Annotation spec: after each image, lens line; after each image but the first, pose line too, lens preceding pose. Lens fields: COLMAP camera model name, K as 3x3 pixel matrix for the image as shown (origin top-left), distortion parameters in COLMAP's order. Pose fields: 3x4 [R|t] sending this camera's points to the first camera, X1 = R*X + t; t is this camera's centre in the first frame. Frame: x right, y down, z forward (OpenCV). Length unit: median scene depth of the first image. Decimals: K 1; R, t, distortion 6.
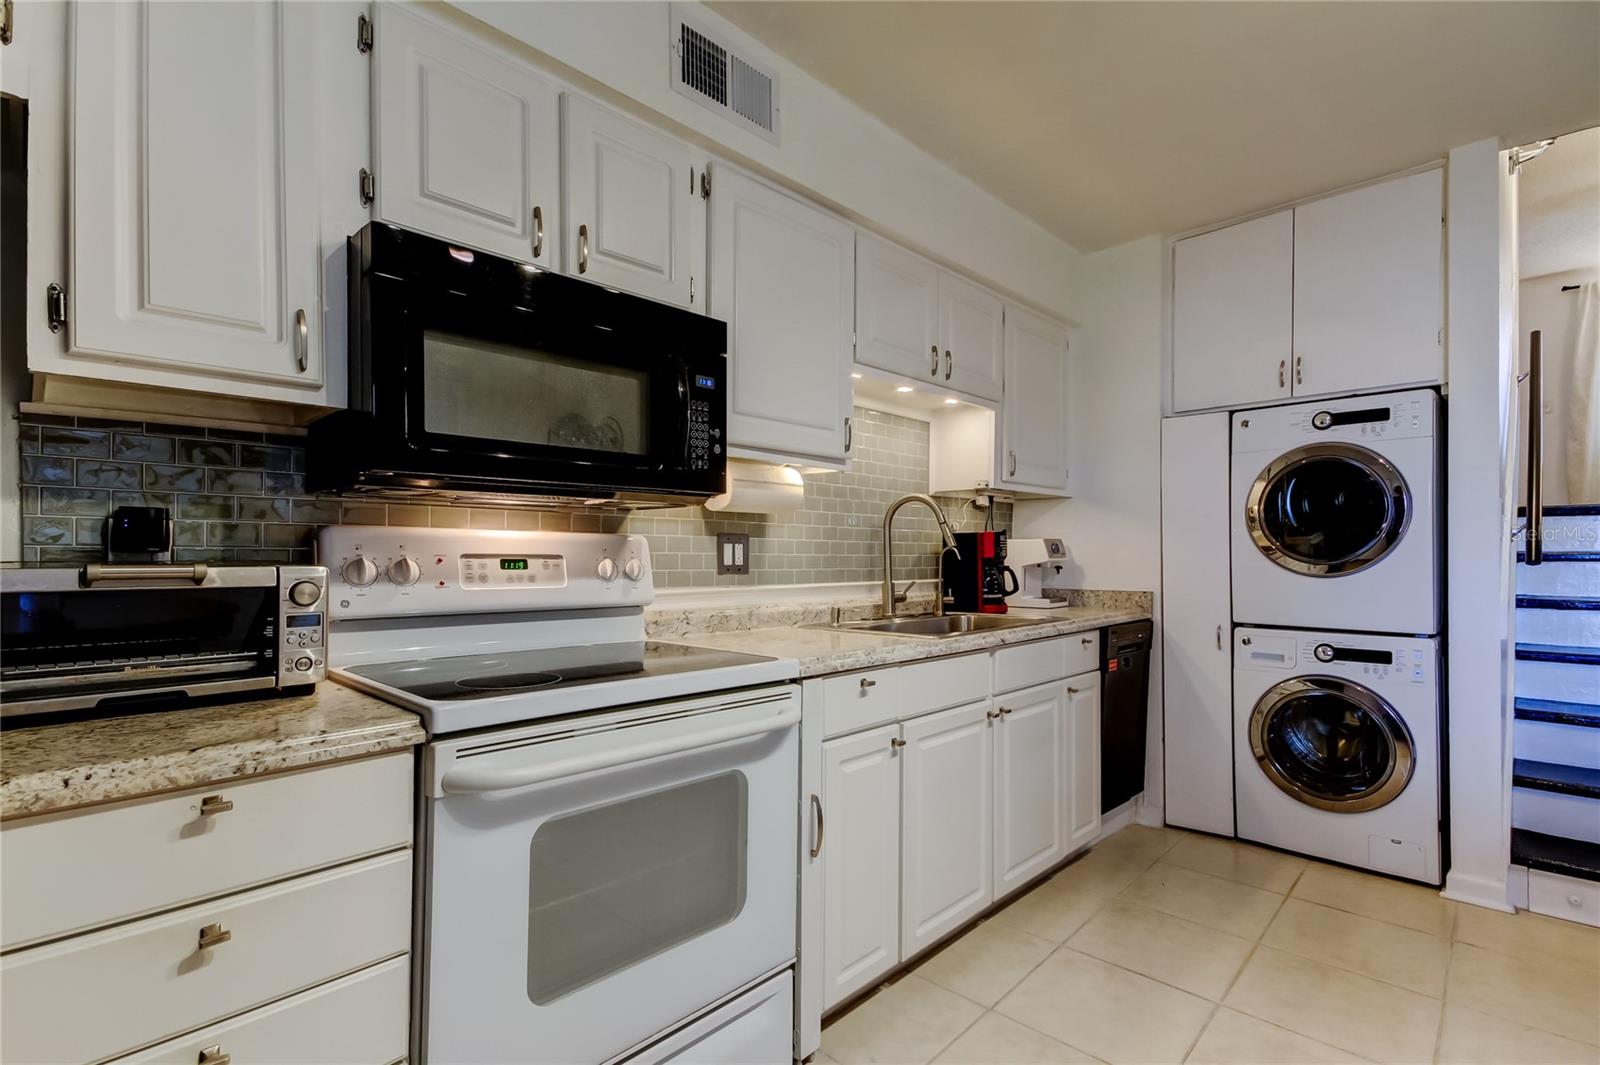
lens RADIAL K [[743.4, 0, 793.6], [0, 743.4, 550.7], [0, 0, 1]] dist [0.014135, -0.000056]
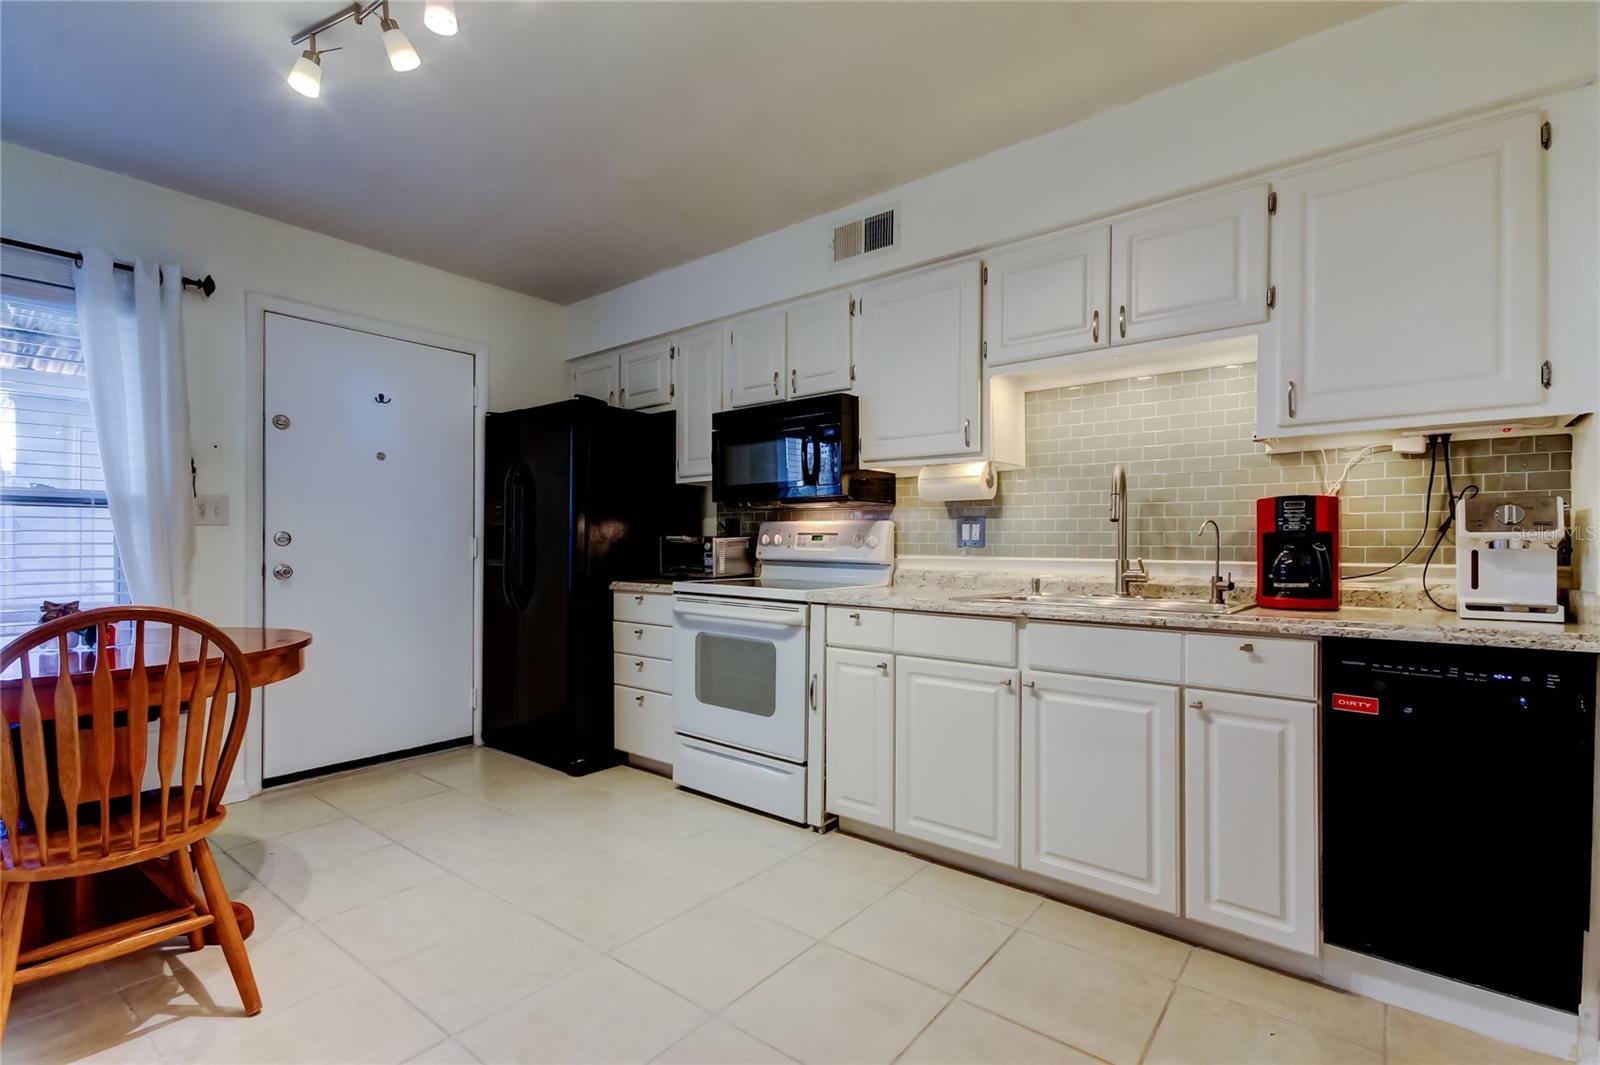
lens RADIAL K [[751.1, 0, 800.5], [0, 751.1, 545.8], [0, 0, 1]] dist [0.012987, -0.000022]
pose [[0.079129, 0.000940, -0.996864, 1.116079], [-0.000549, 0.999999, 0.000900, 0.025512], [0.996864, 0.000476, 0.079130, 0.544335]]
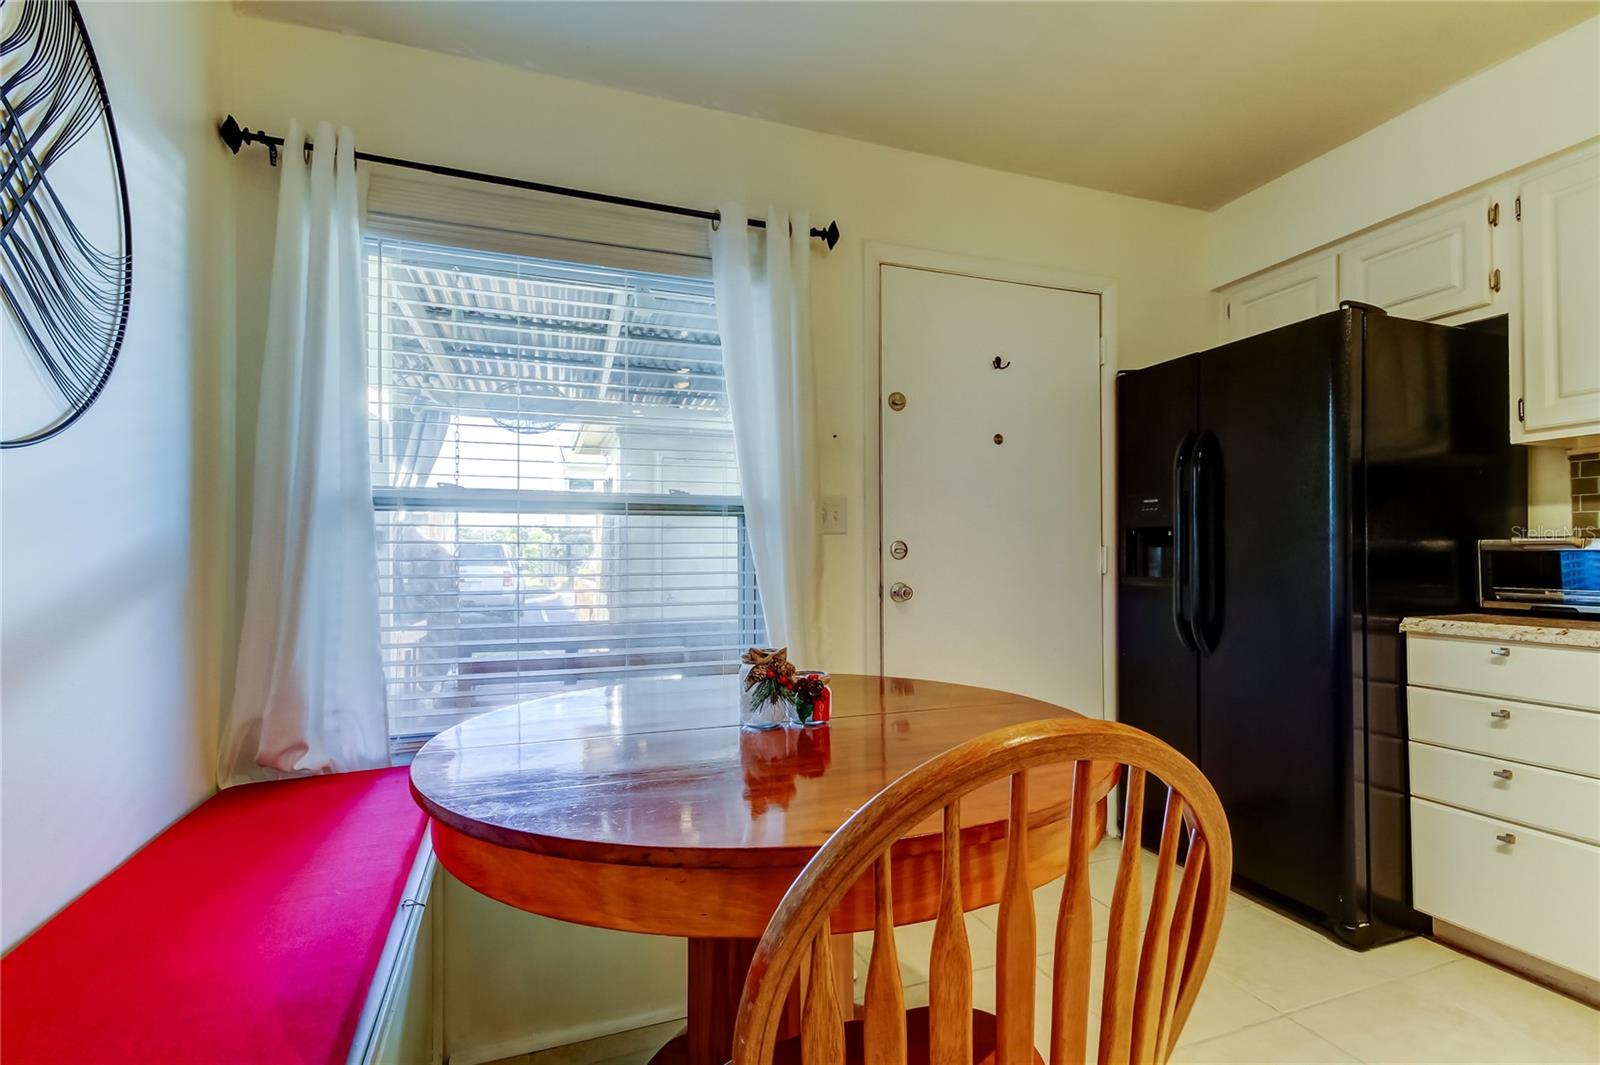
lens RADIAL K [[751.1, 0, 800.5], [0, 751.1, 545.8], [0, 0, 1]] dist [0.012987, -0.000022]
pose [[-0.436166, -0.010577, -0.899804, 0.704317], [0.006463, 0.999868, -0.014886, 0.023742], [0.899843, -0.012308, -0.436041, 0.063904]]
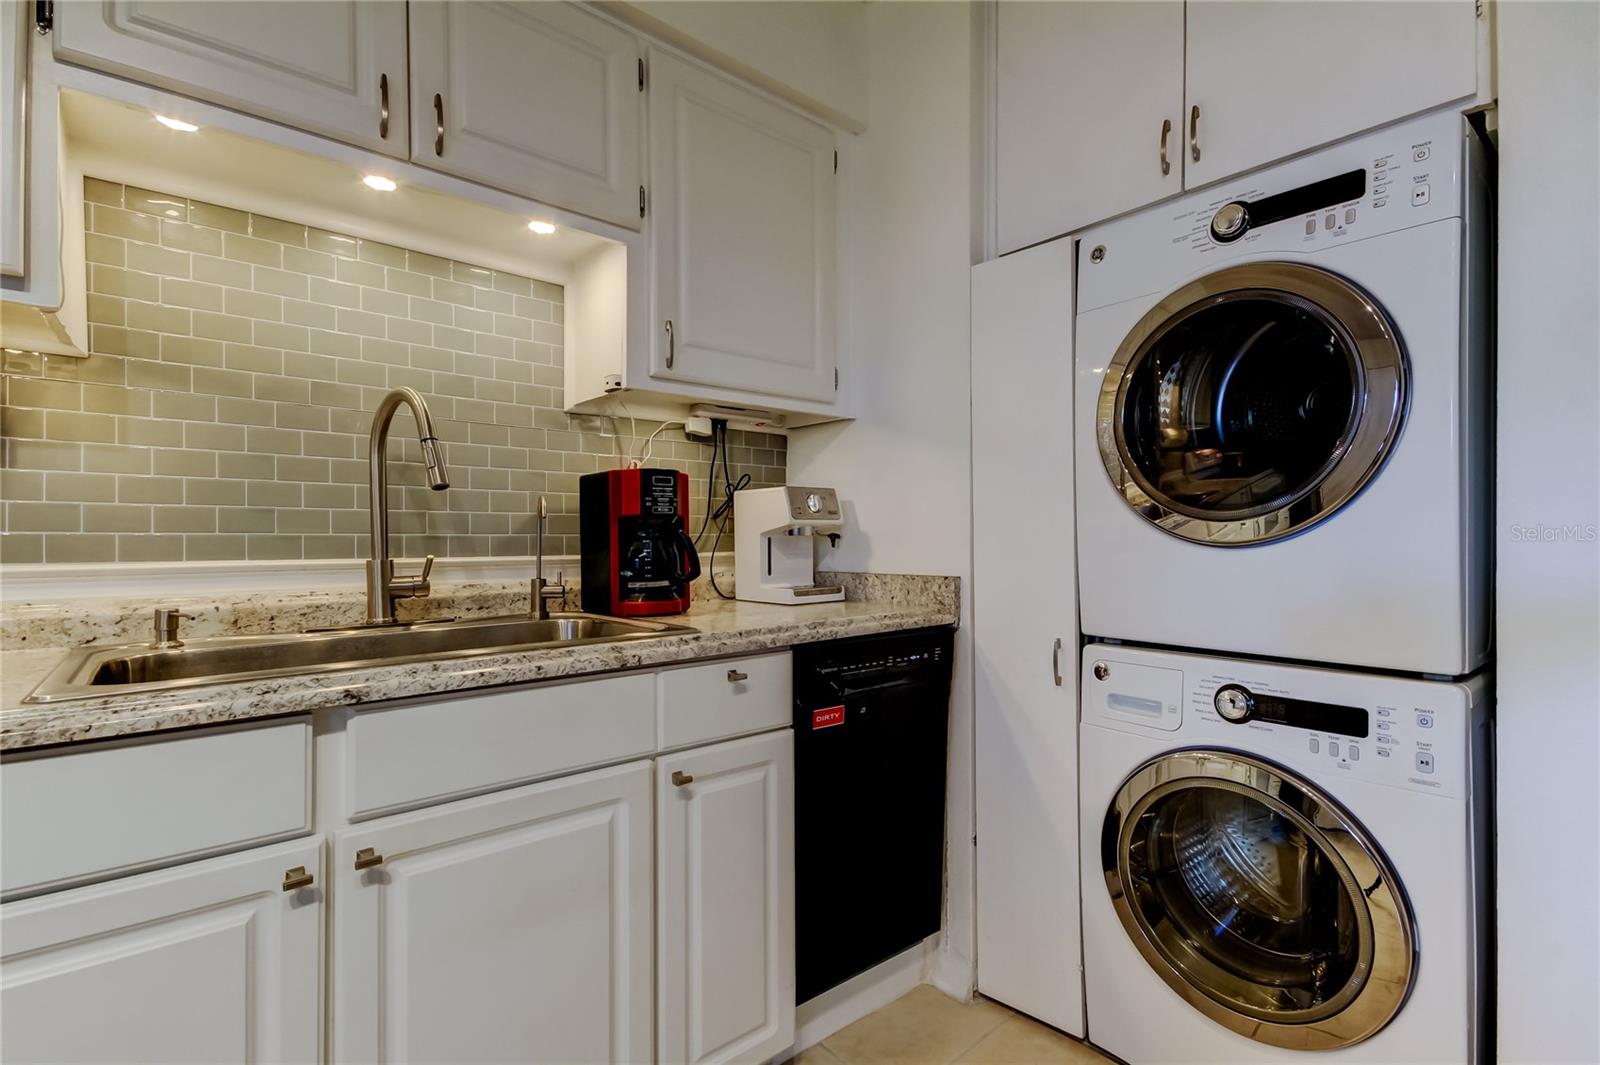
lens RADIAL K [[731.7, 0, 808.1], [0, 731.7, 540.8], [0, 0, 1]] dist [0.014375, 0.000079]
pose [[0.996232, -0.003666, -0.086649, 0.506133], [0.004464, 0.999949, 0.009009, 0.027220], [0.086612, -0.009362, 0.996198, 0.534611]]
